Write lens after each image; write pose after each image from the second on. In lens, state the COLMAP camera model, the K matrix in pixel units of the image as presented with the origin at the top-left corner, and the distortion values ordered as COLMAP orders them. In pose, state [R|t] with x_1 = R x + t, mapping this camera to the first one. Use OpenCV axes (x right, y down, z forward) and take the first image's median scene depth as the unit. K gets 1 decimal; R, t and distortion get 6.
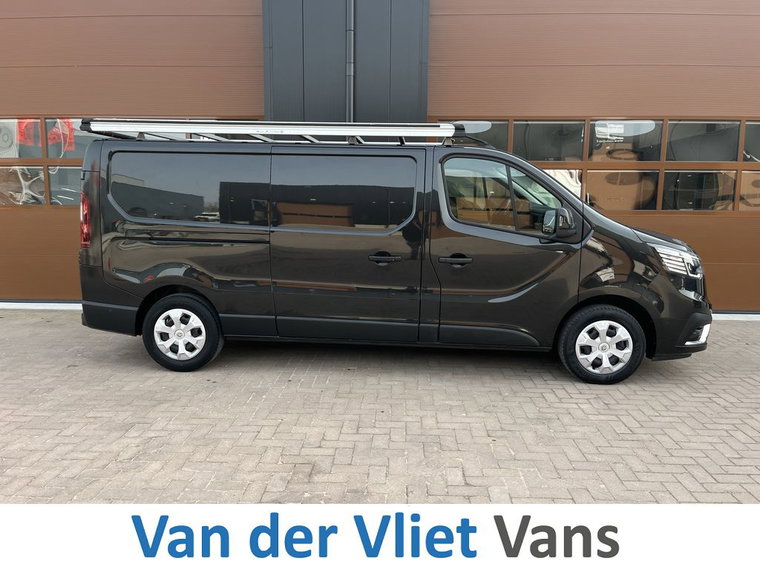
lens RADIAL K [[601.1, 0, 382.5], [0, 601.1, 283.3], [0, 0, 1]] dist [0.052673, -0.088817]
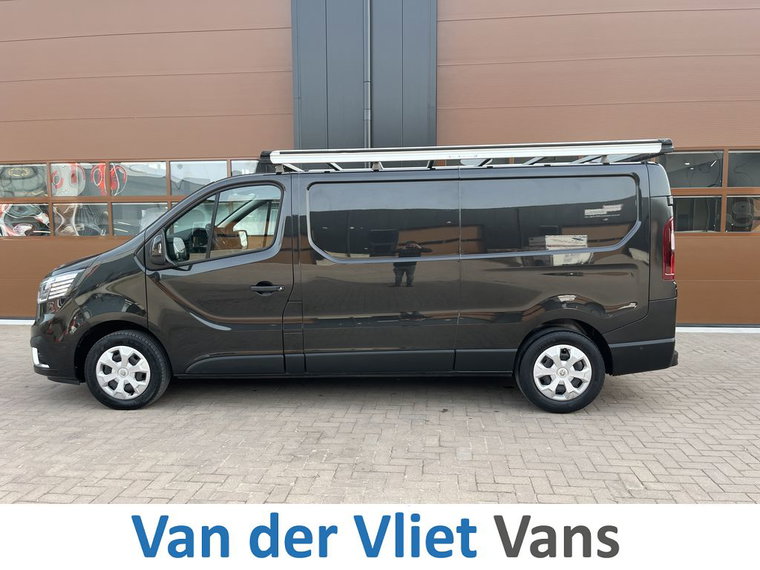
lens RADIAL K [[601.1, 0, 382.0], [0, 601.1, 288.0], [0, 0, 1]] dist [0.052673, -0.088817]
pose [[0.997764, -0.008904, -0.066237, 0.085263], [0.006121, 0.999094, -0.042110, 0.043742], [0.066552, 0.041611, 0.996915, -0.233084]]
